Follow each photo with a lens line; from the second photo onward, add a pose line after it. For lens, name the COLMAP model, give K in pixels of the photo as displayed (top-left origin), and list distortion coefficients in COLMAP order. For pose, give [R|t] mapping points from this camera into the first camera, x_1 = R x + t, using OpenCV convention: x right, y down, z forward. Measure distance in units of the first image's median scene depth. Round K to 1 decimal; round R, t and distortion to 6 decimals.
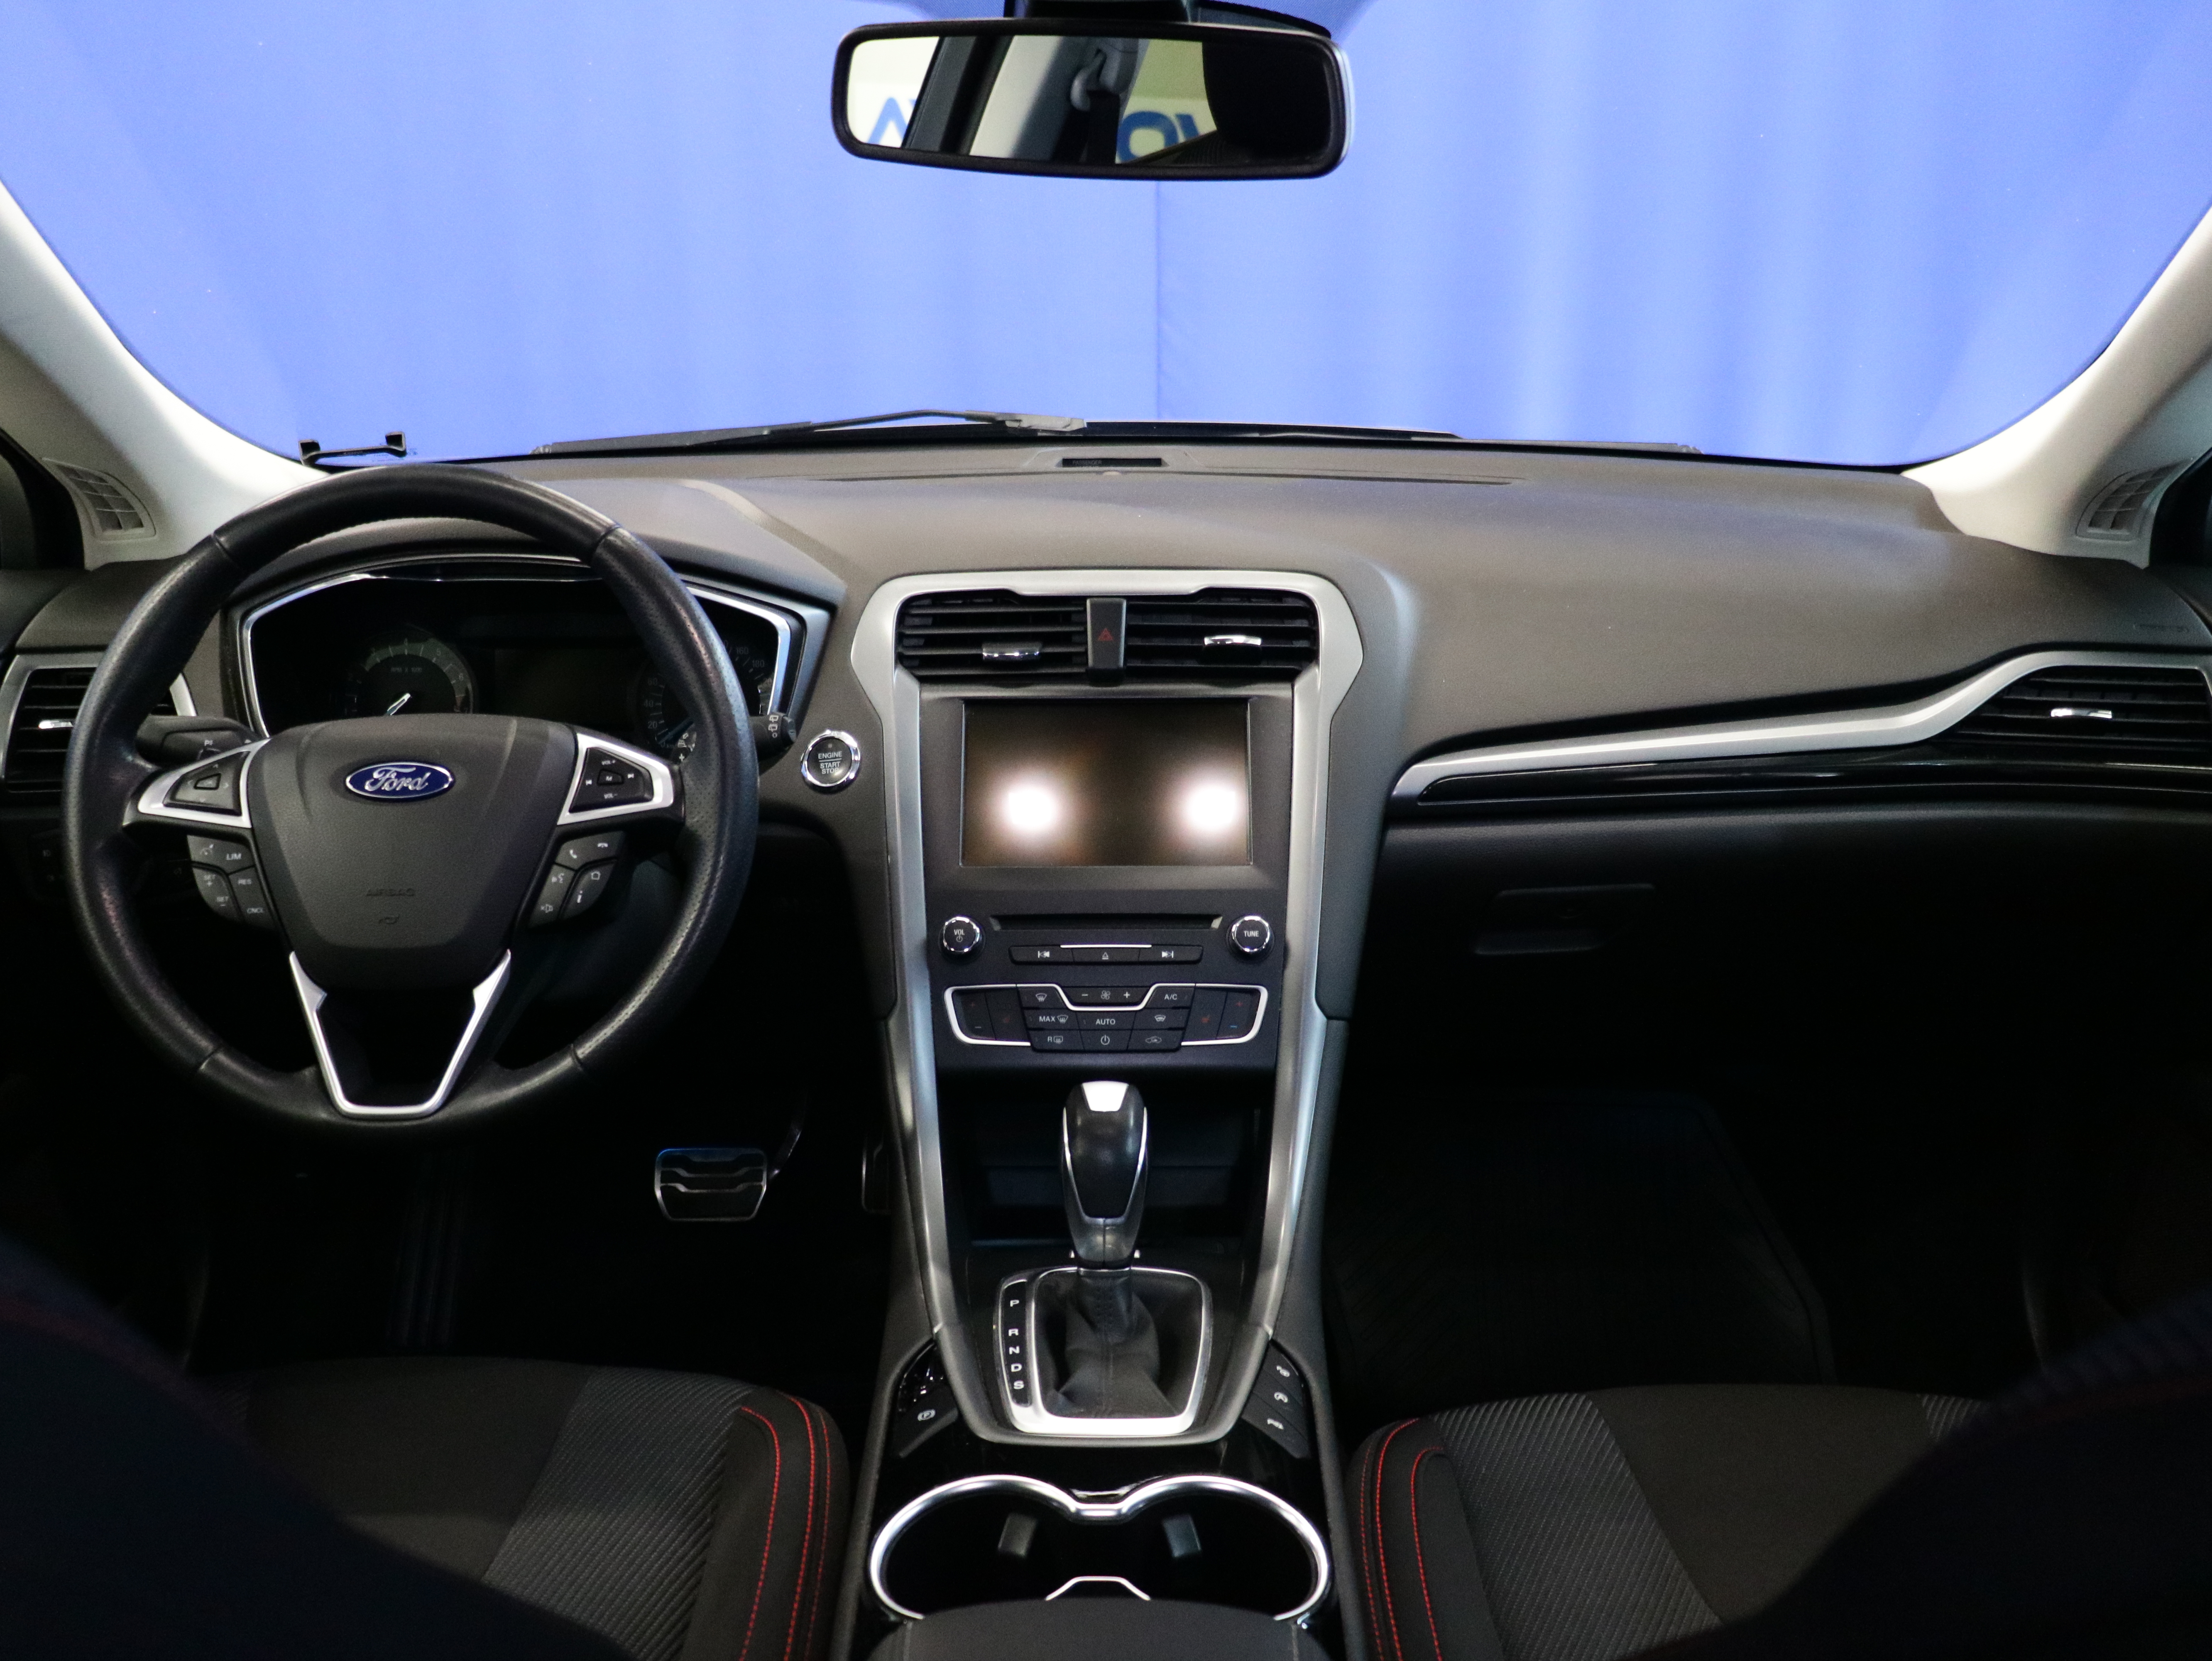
lens RADIAL K [[1969.1, 0, 1087.3], [0, 1969.1, 840.5], [0, 0, 1]] dist [-0.033849, 0.059632]
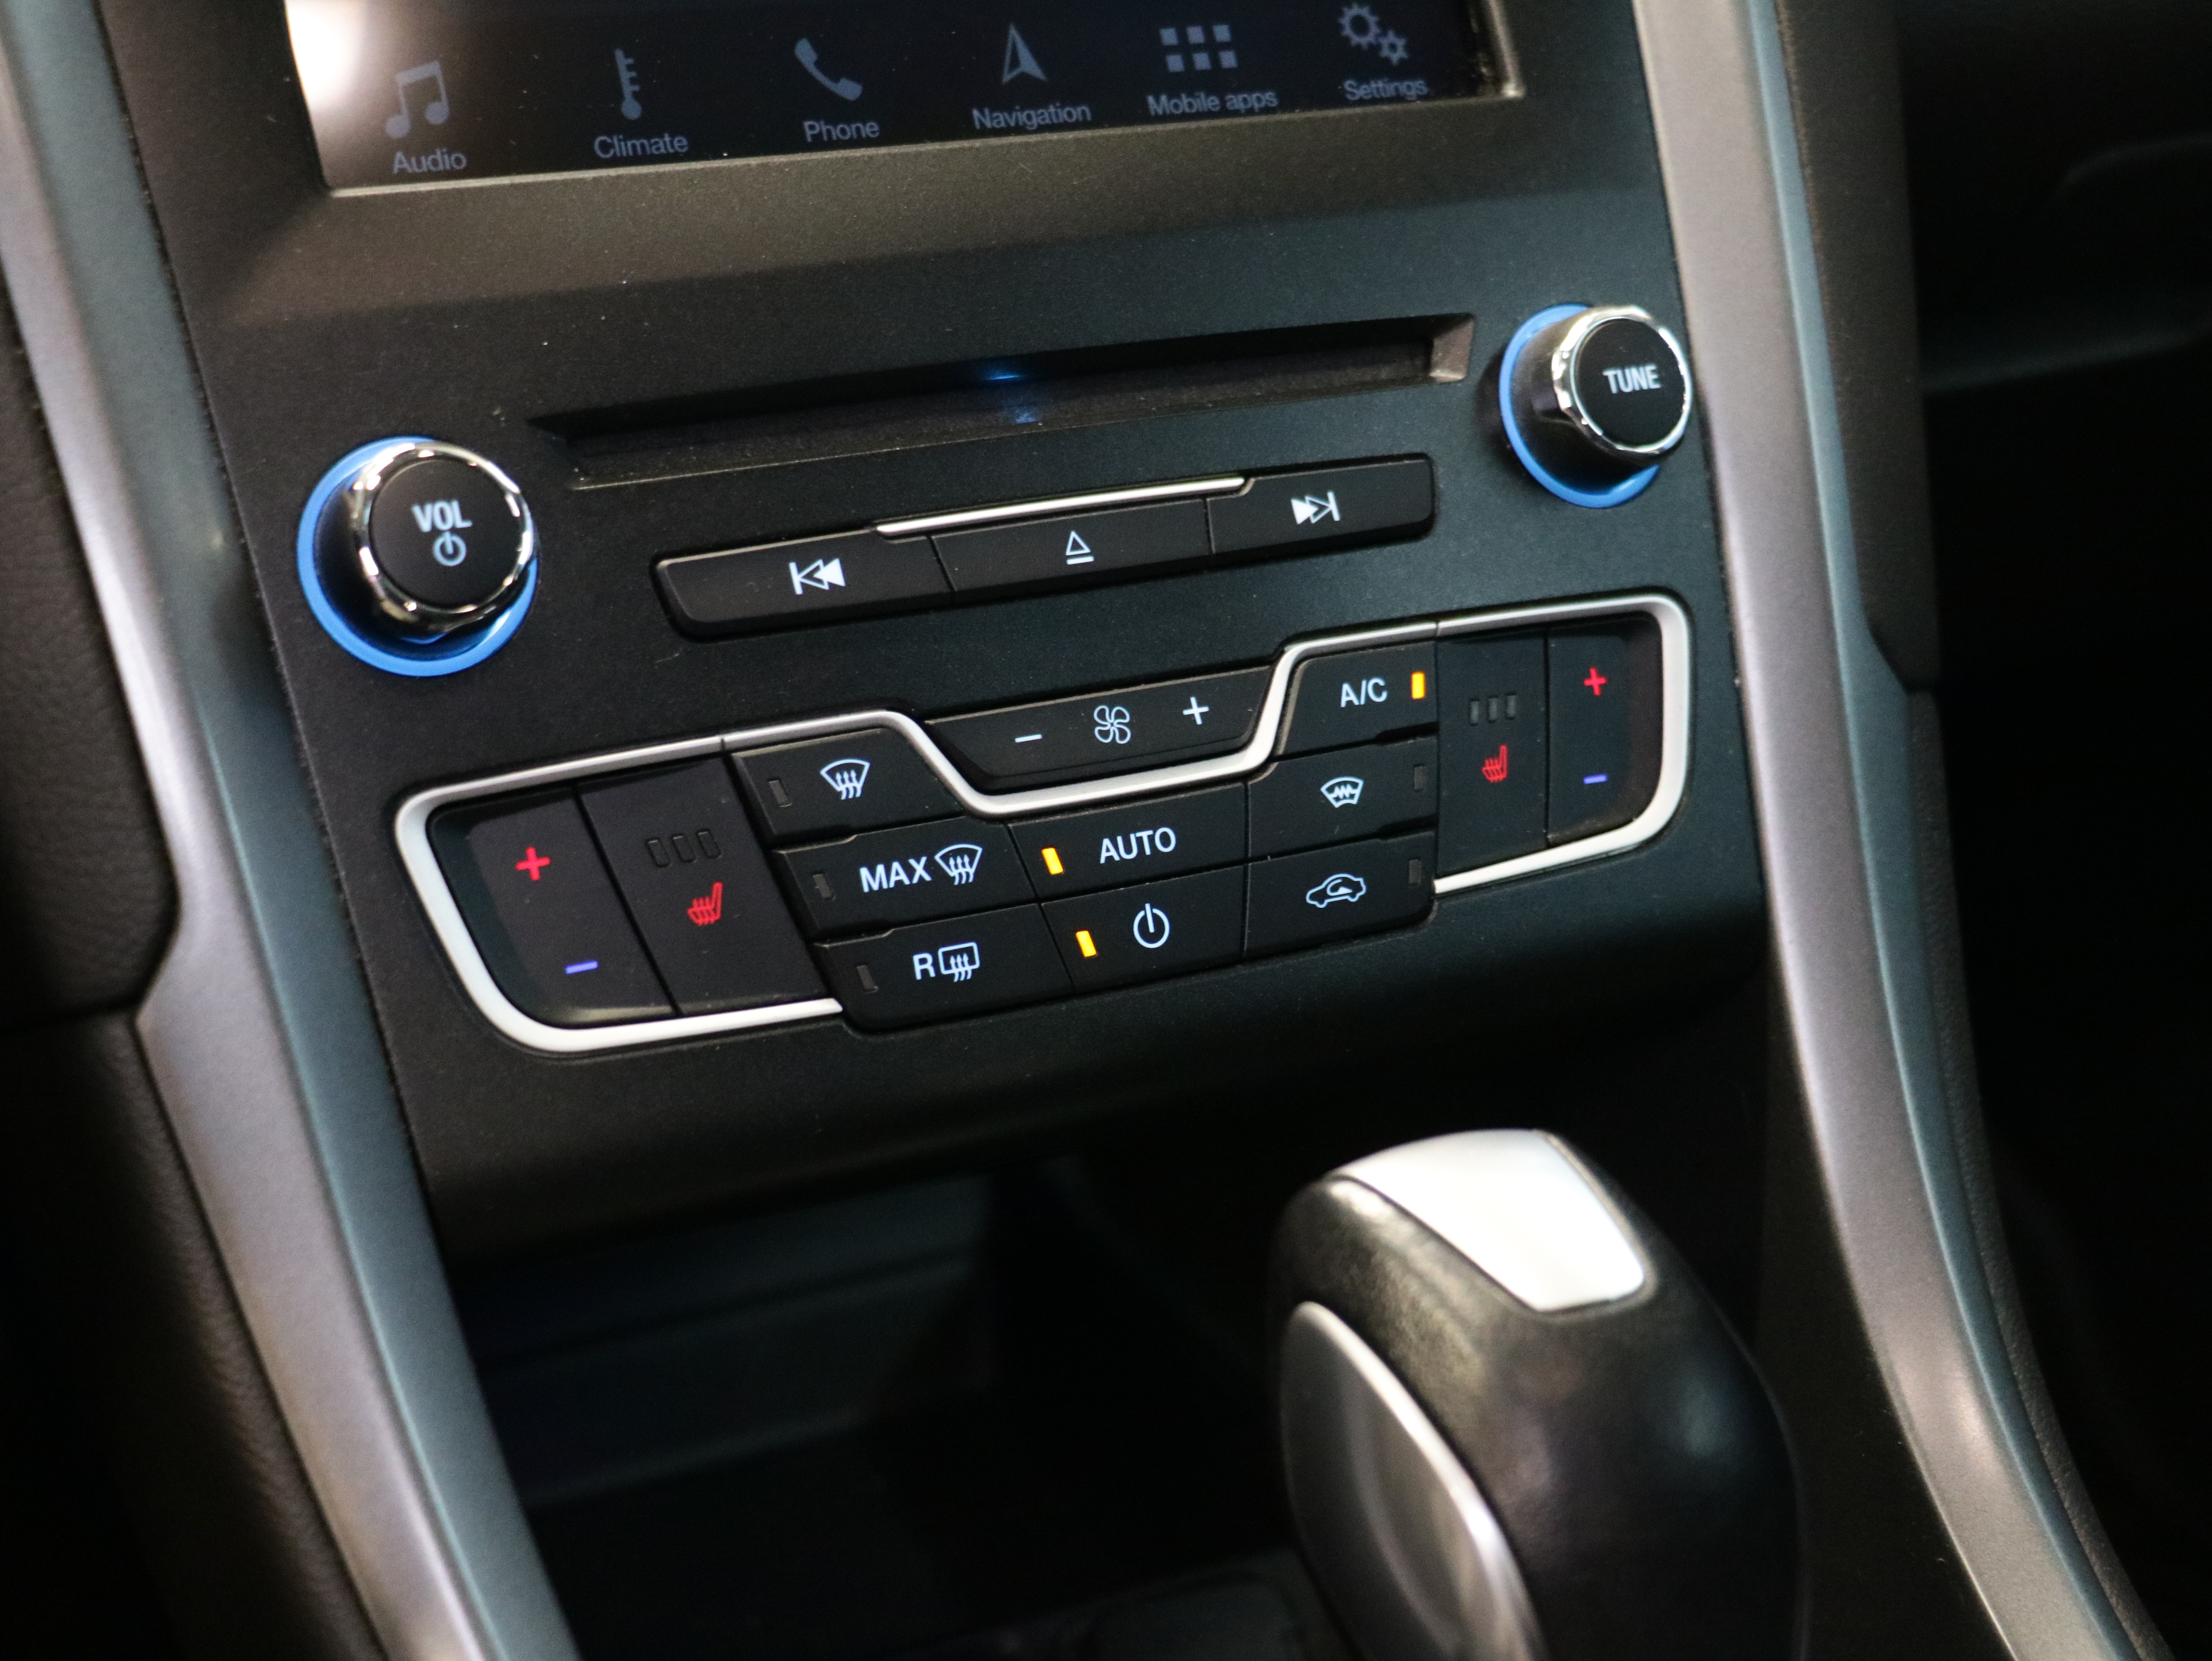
lens RADIAL K [[3754.0, 0, 1085.6], [0, 3754.0, 815.8], [0, 0, 1]] dist [0.011248, 0.000000]
pose [[0.867720, -0.154123, 0.472555, -0.192433], [0.081218, 0.981899, 0.171110, 0.016628], [-0.490373, -0.110096, 0.864530, 0.638351]]
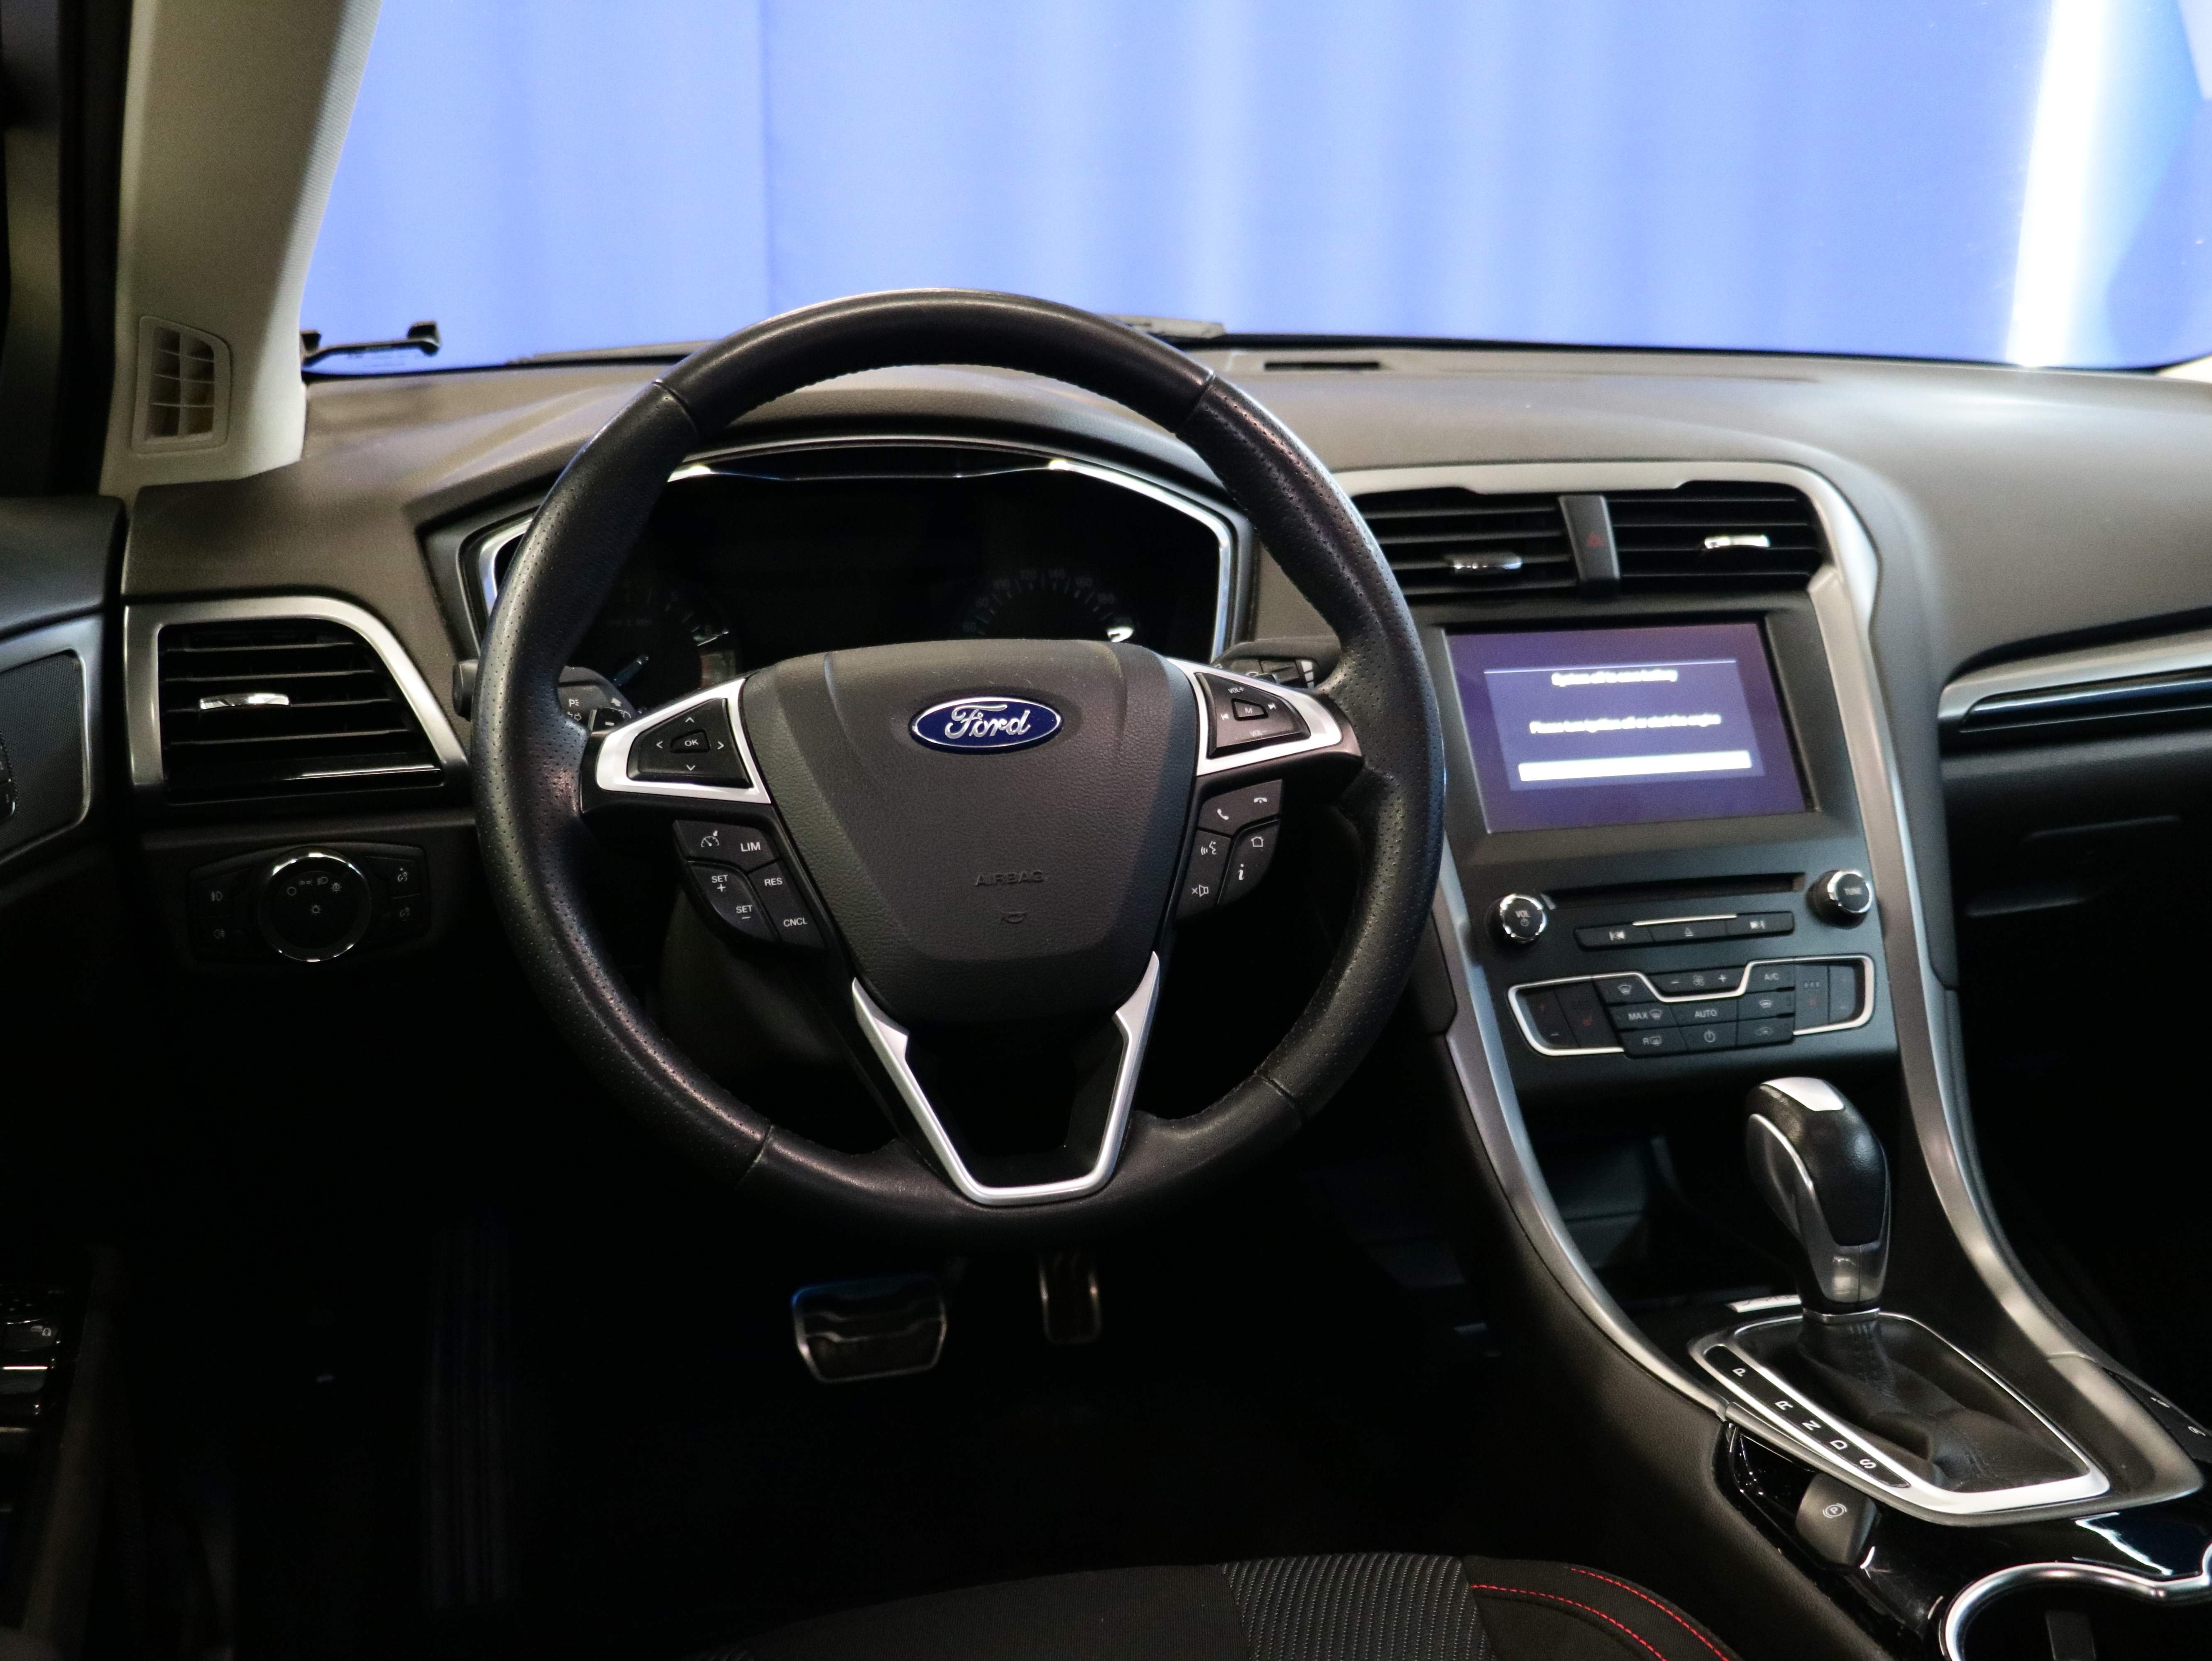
lens RADIAL K [[2315.2, 0, 1089.9], [0, 2315.2, 833.5], [0, 0, 1]] dist [-0.006792, 0.000000]
pose [[0.958500, -0.057538, 0.279227, -0.481357], [0.070891, 0.996762, -0.037952, 0.037555], [-0.276139, 0.056172, 0.959475, 0.171817]]
